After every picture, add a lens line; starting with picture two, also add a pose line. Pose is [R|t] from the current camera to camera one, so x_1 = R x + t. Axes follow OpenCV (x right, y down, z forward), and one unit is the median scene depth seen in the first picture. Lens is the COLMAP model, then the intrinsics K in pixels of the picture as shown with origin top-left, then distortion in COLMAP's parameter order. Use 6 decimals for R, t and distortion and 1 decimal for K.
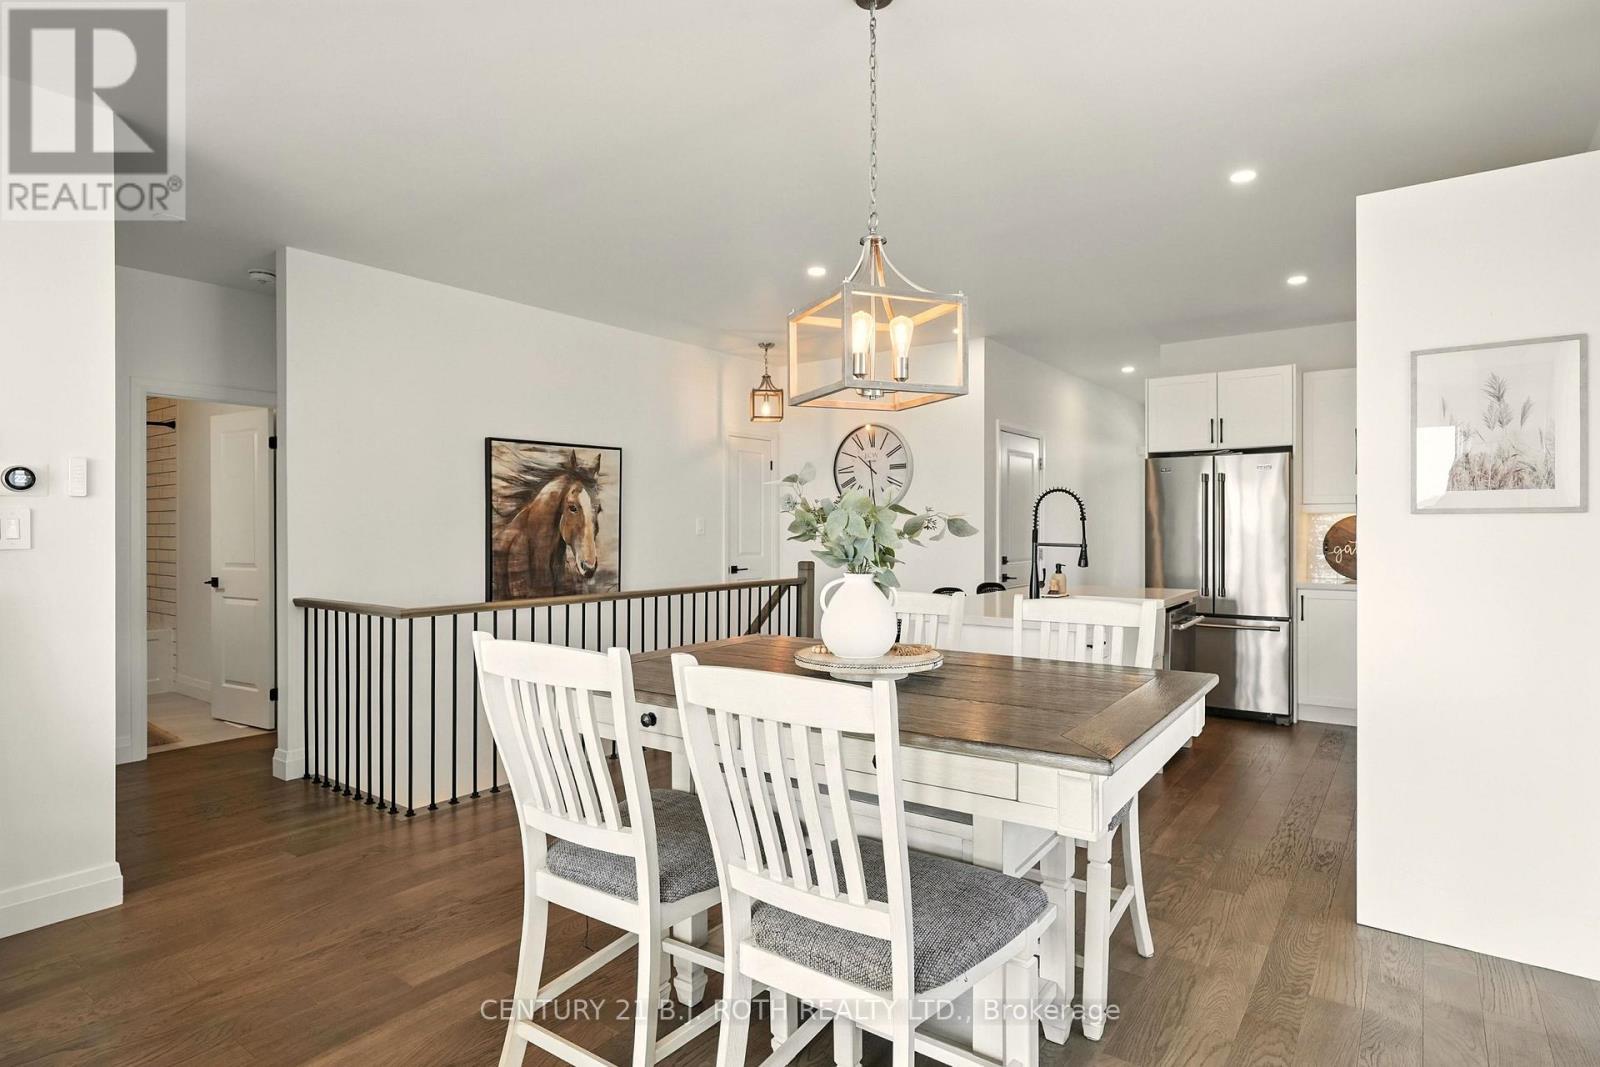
lens RADIAL K [[835.5, 0, 787.9], [0, 835.5, 525.3], [0, 0, 1]] dist [-0.014579, -0.000458]
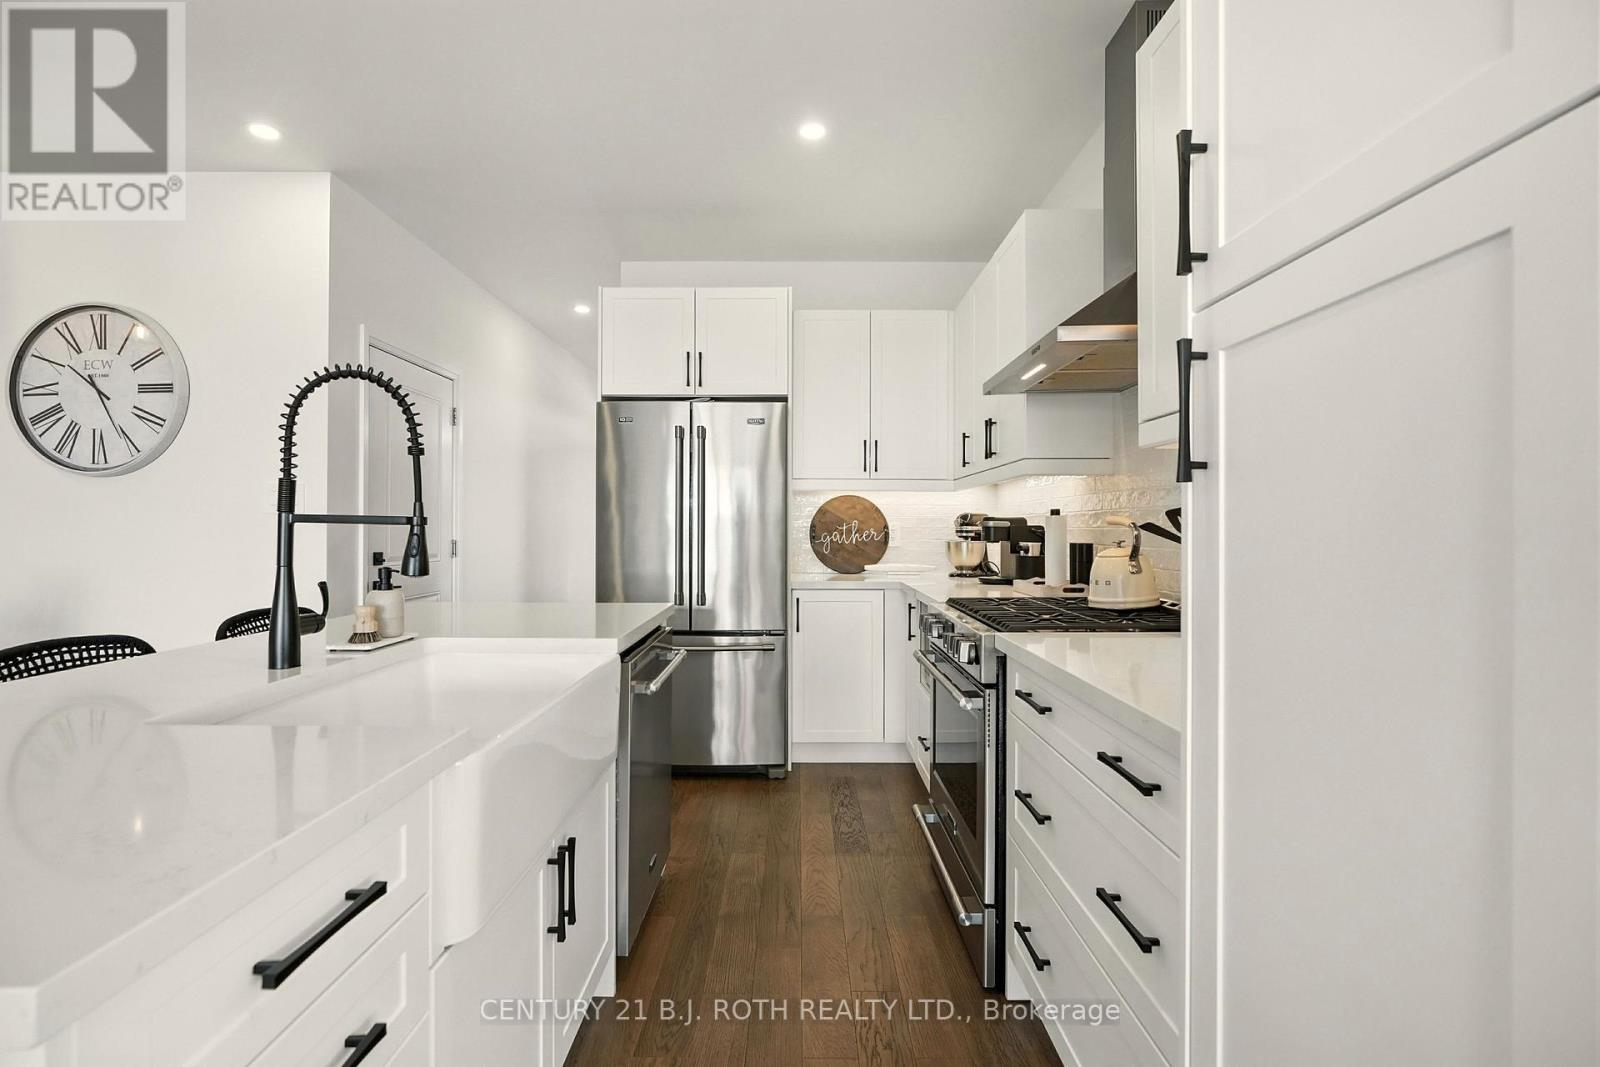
lens RADIAL K [[728.6, 0, 795.0], [0, 728.6, 530.1], [0, 0, 1]] dist [-0.007953, 0.002388]
pose [[0.797624, 0.000096, 0.603155, 0.212797], [-0.003995, 0.999979, 0.005123, 0.019262], [-0.603142, -0.006496, 0.797608, 0.458445]]
